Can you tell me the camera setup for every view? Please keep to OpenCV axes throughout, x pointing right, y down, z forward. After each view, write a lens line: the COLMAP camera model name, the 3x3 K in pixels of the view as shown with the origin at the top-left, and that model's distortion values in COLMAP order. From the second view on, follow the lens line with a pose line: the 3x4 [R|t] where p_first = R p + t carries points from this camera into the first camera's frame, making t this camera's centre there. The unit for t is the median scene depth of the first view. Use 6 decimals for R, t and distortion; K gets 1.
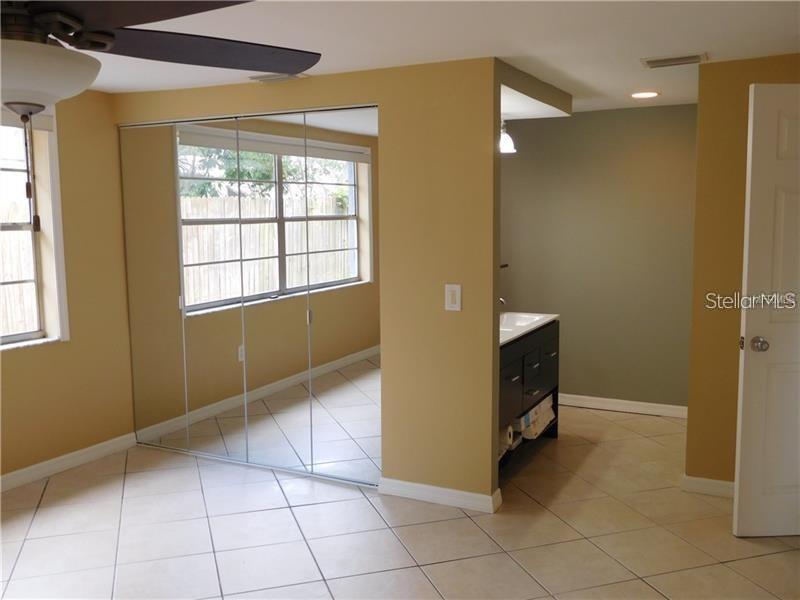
lens RADIAL K [[757.4, 0, 400.0], [0, 757.4, 300.0], [0, 0, 1]] dist [-0.002802, -0.000542]
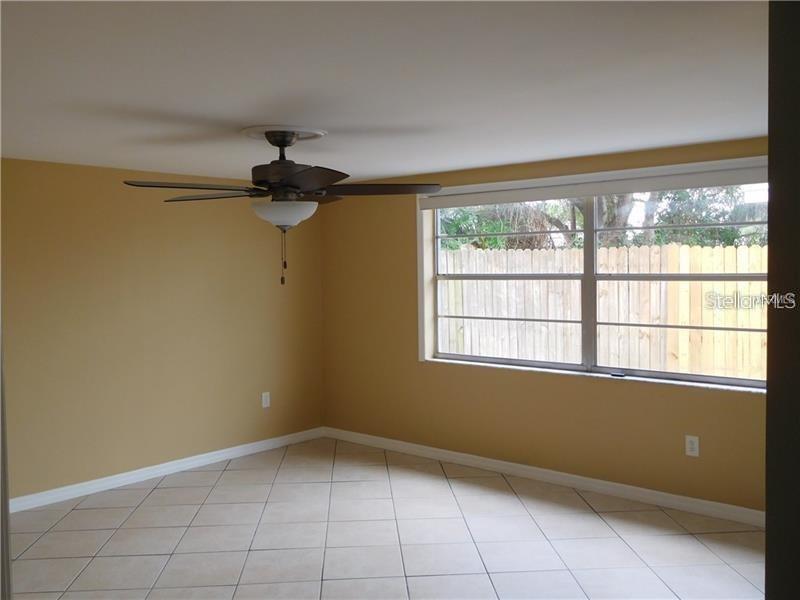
lens RADIAL K [[757.4, 0, 400.0], [0, 757.4, 300.0], [0, 0, 1]] dist [-0.002802, -0.000542]
pose [[-0.238845, 0.069106, -0.968596, 0.662188], [-0.091183, 0.991461, 0.093222, -0.138548], [0.966767, 0.110585, -0.230504, 0.993044]]
